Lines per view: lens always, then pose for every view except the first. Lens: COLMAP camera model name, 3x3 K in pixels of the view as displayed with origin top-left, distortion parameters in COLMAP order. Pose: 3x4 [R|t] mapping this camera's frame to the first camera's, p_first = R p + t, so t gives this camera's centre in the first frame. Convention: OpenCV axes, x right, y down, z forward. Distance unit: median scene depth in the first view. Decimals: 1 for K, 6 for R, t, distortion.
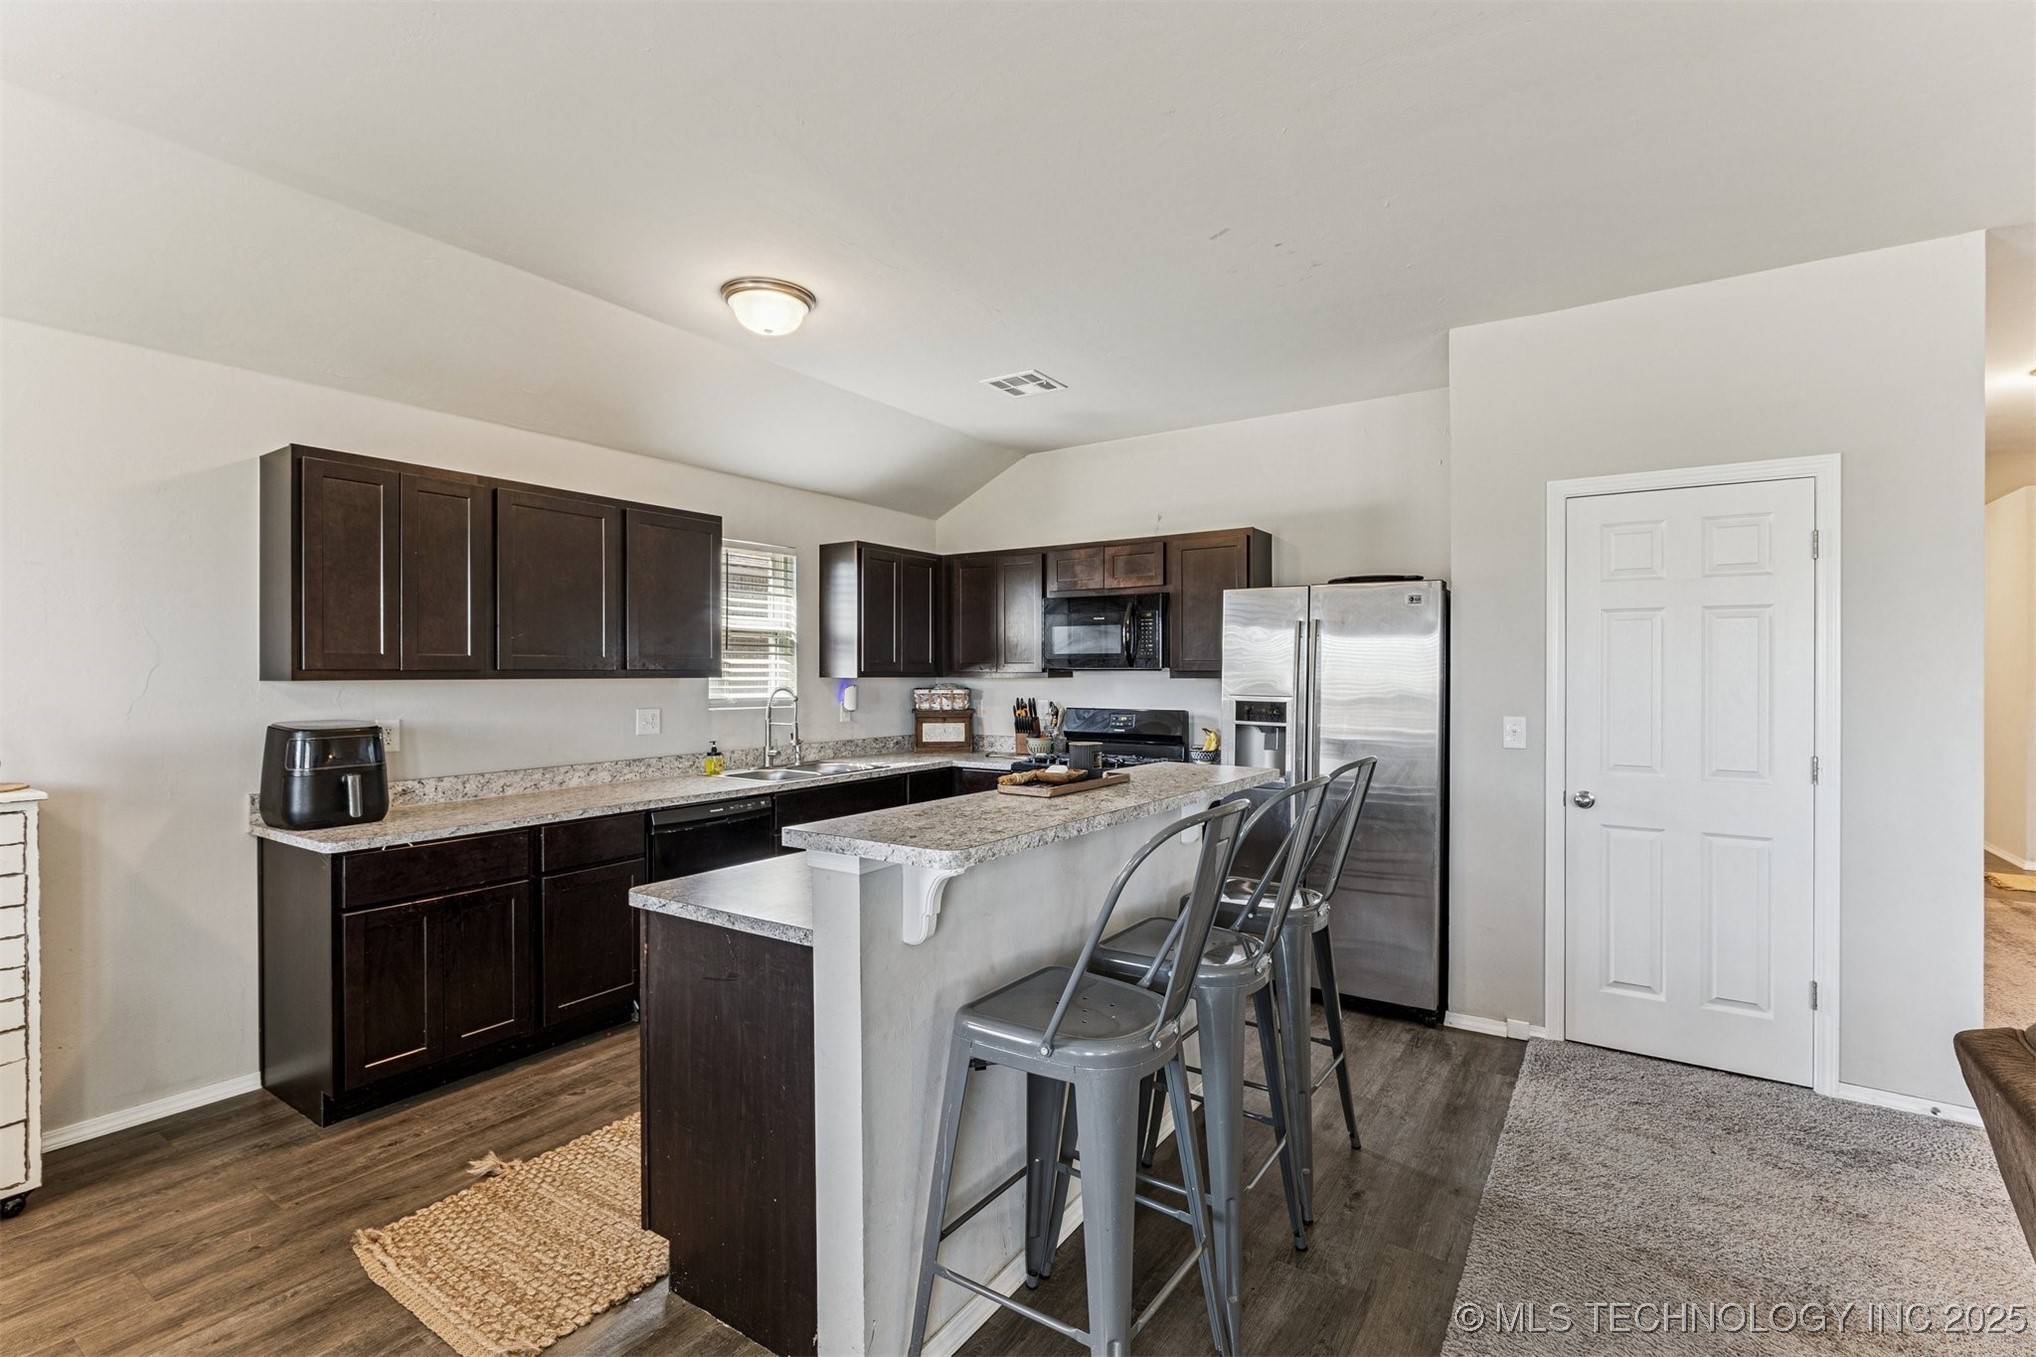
lens RADIAL K [[916.1, 0, 1016.4], [0, 916.1, 670.3], [0, 0, 1]] dist [0.005753, -0.002273]
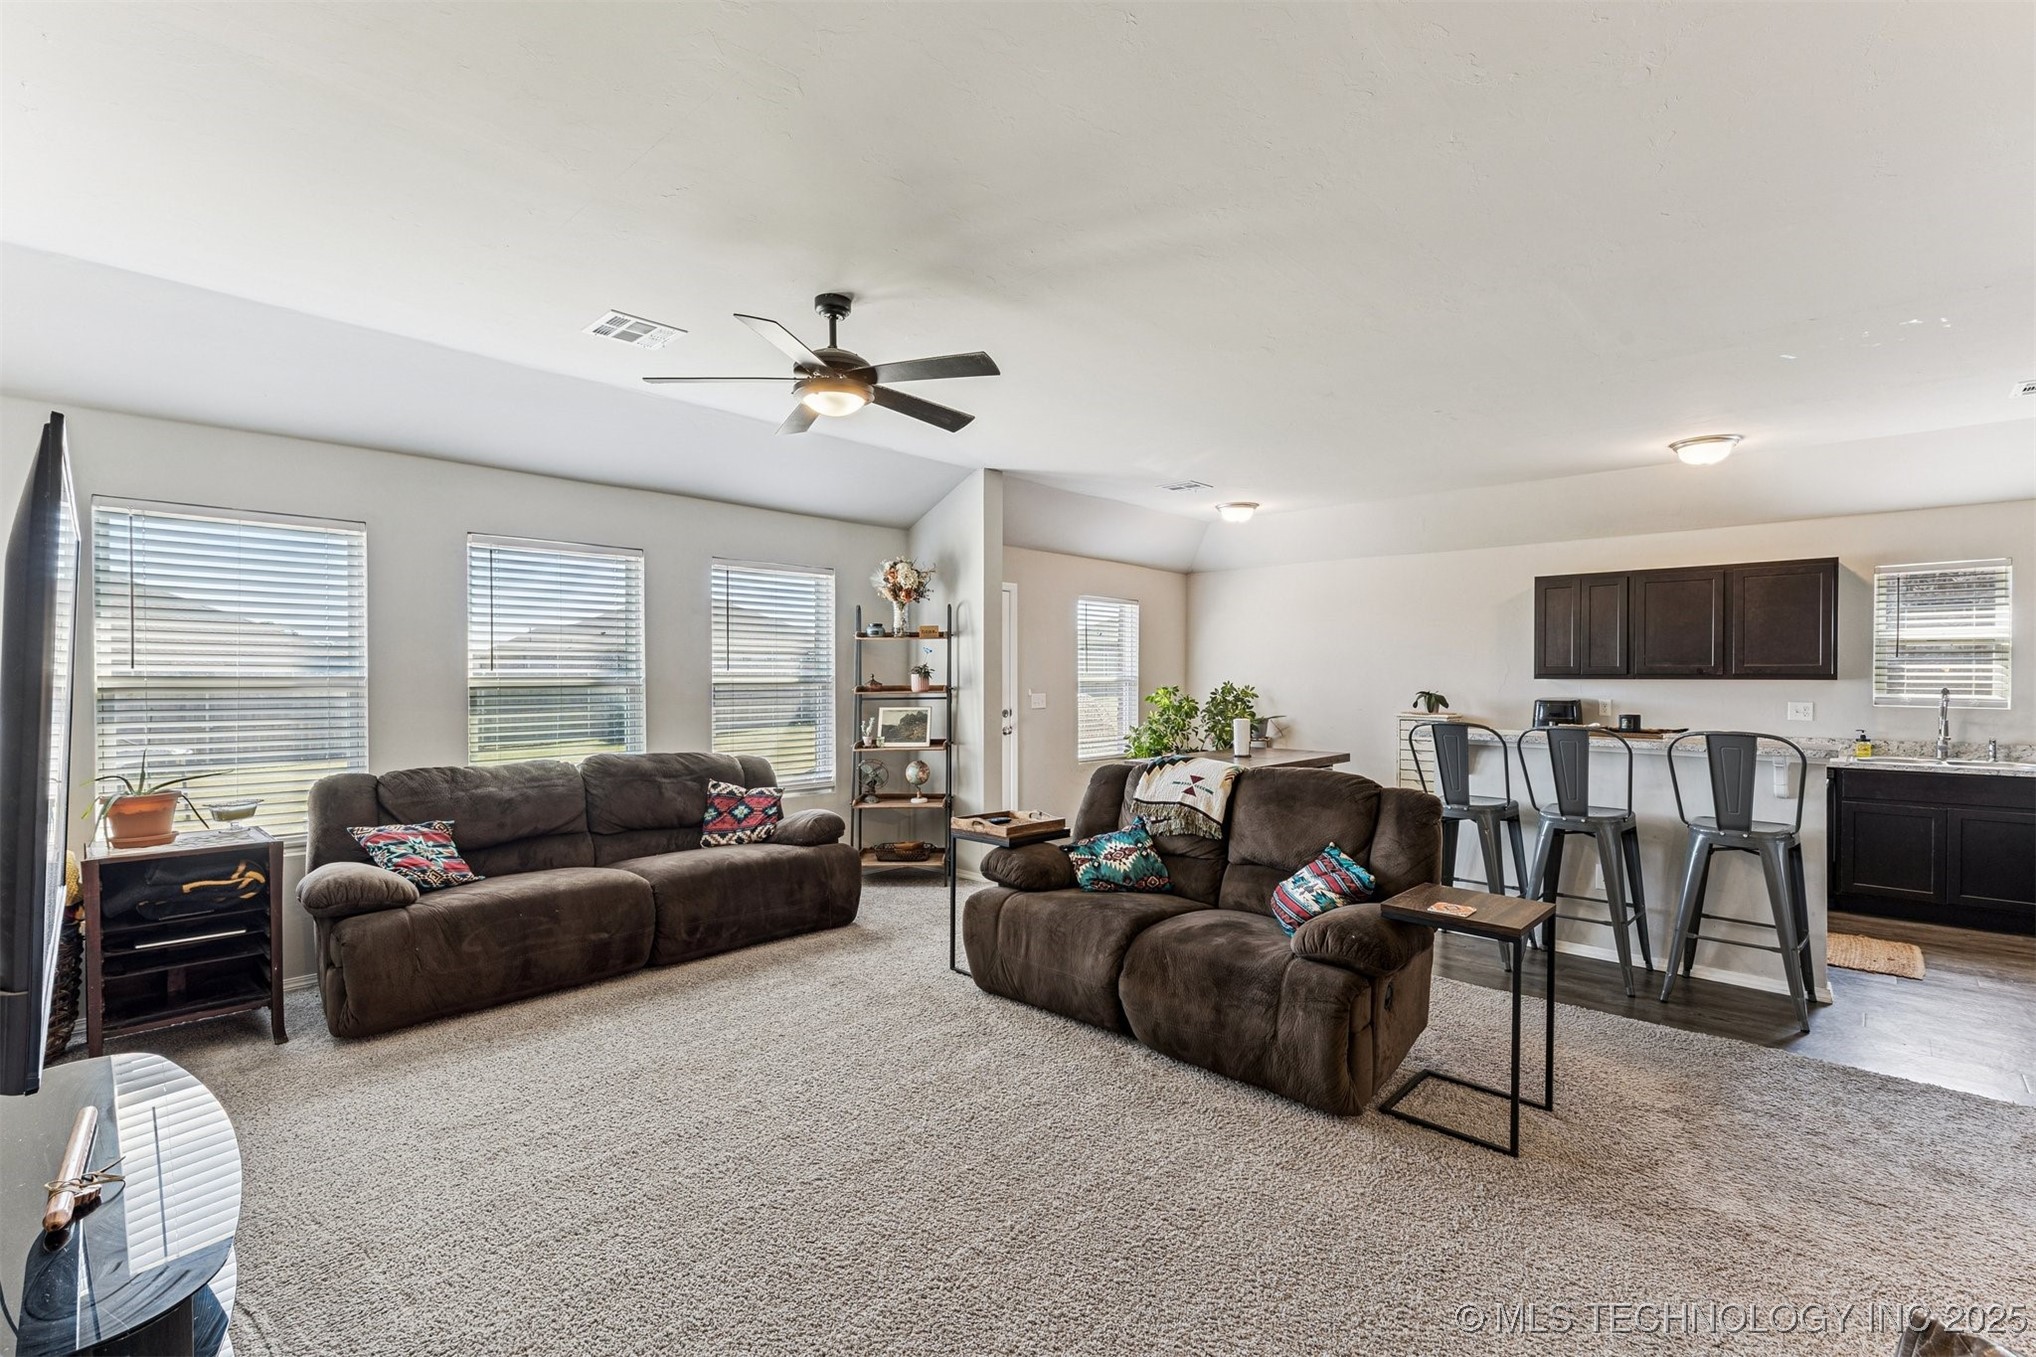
lens RADIAL K [[916.1, 0, 1008.1], [0, 916.1, 681.9], [0, 0, 1]] dist [0.005753, -0.002273]
pose [[-0.166673, 0.007993, -0.985980, 1.257445], [-0.000341, 0.999967, 0.008164, 0.000430], [0.986012, 0.001696, -0.166665, 0.054415]]
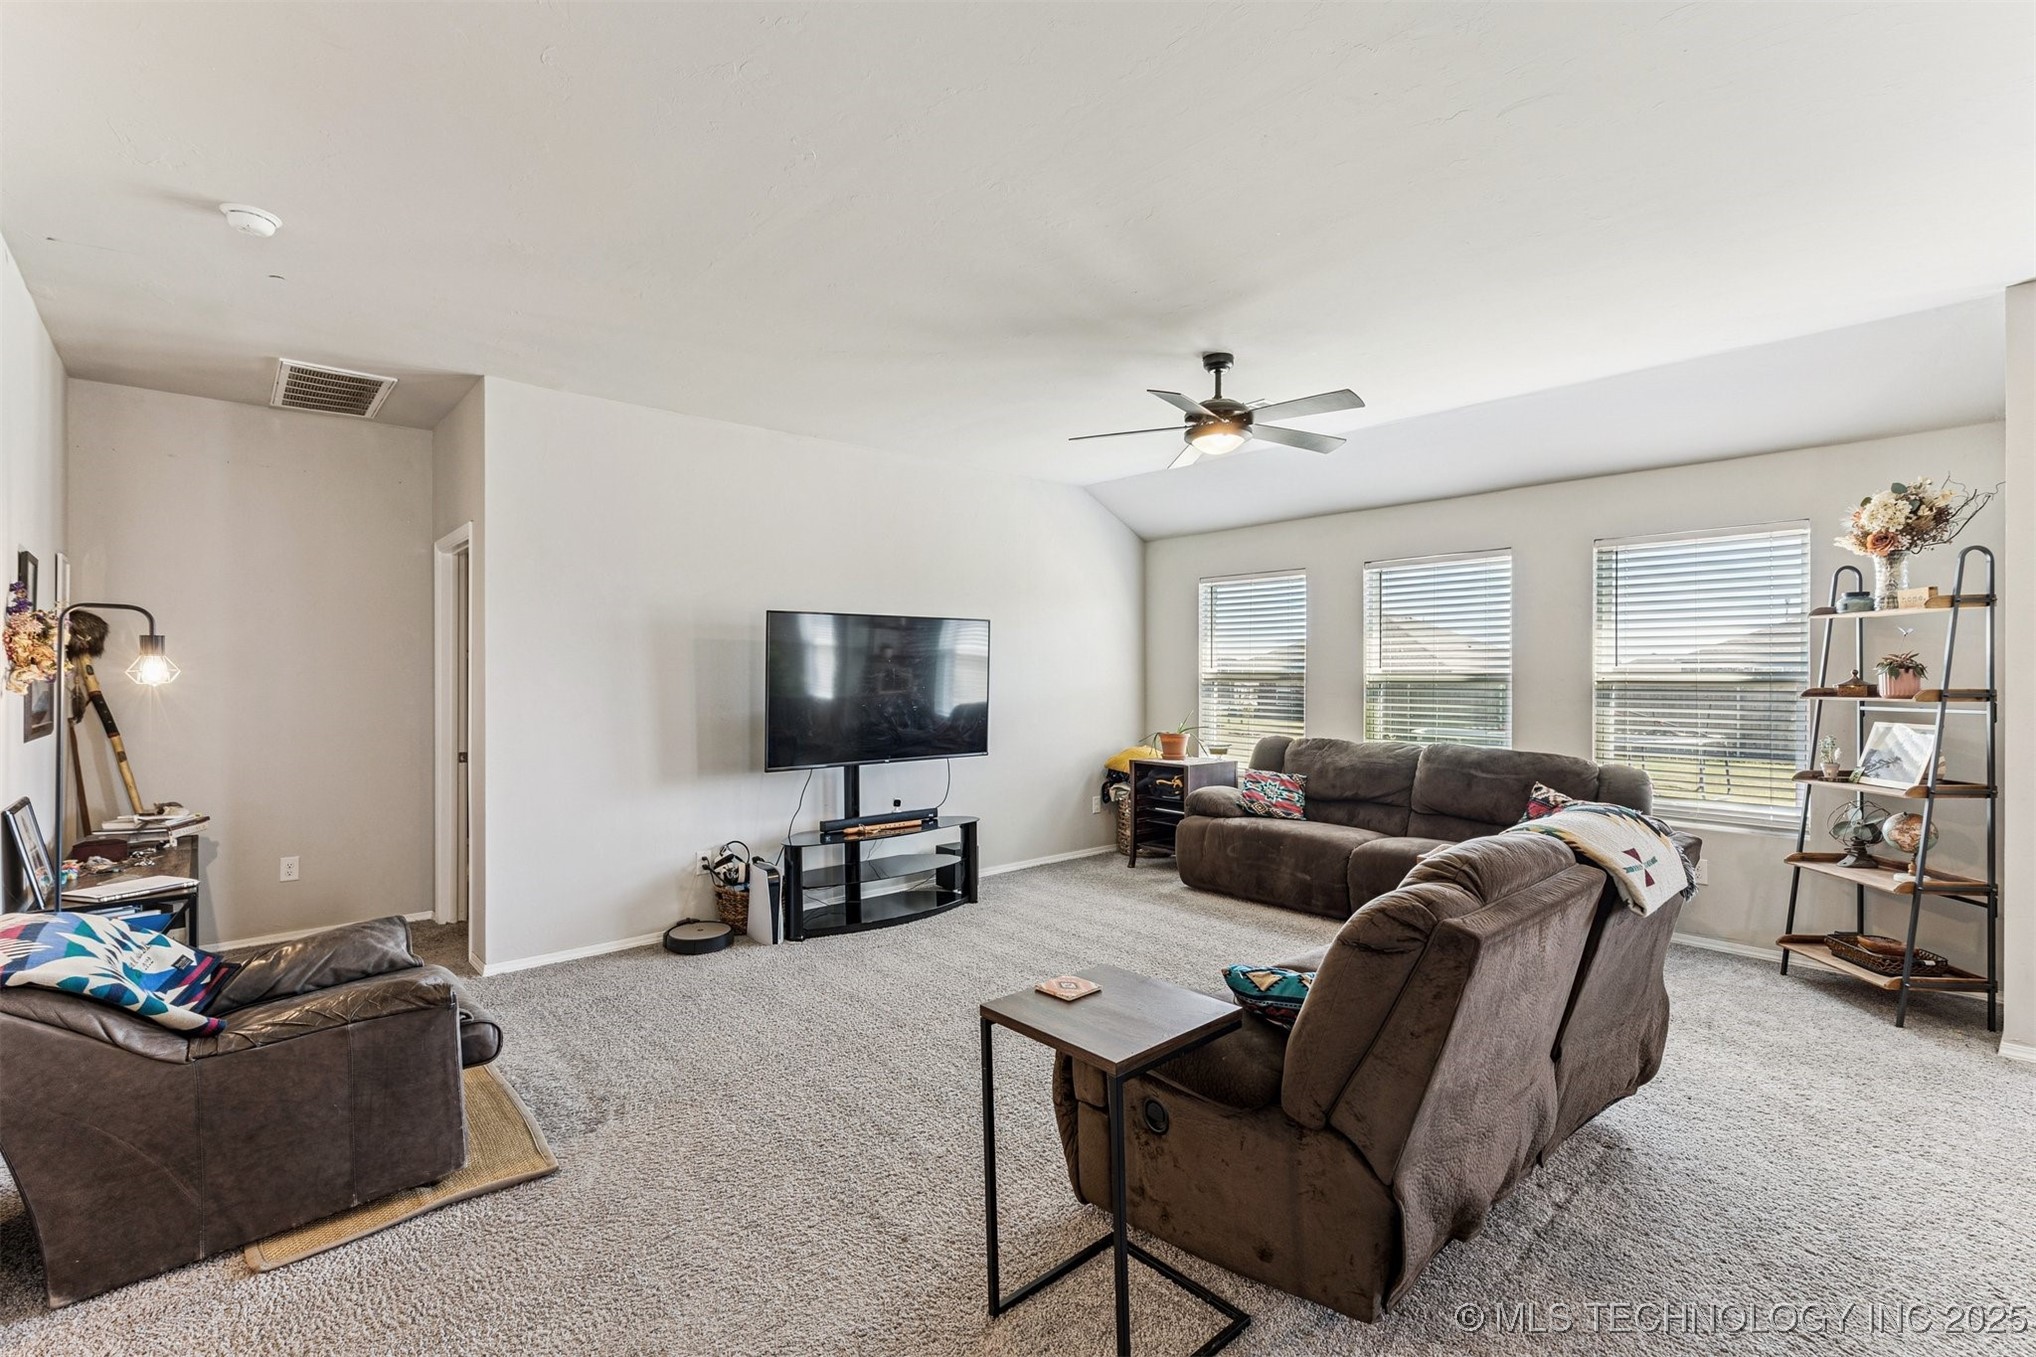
lens RADIAL K [[916.1, 0, 1011.5], [0, 916.1, 675.6], [0, 0, 1]] dist [0.005753, -0.002273]
pose [[-0.967206, -0.000774, 0.253991, 0.425794], [0.000049, 0.999995, 0.003237, 0.003335], [-0.253992, 0.003144, -0.967201, 0.775768]]
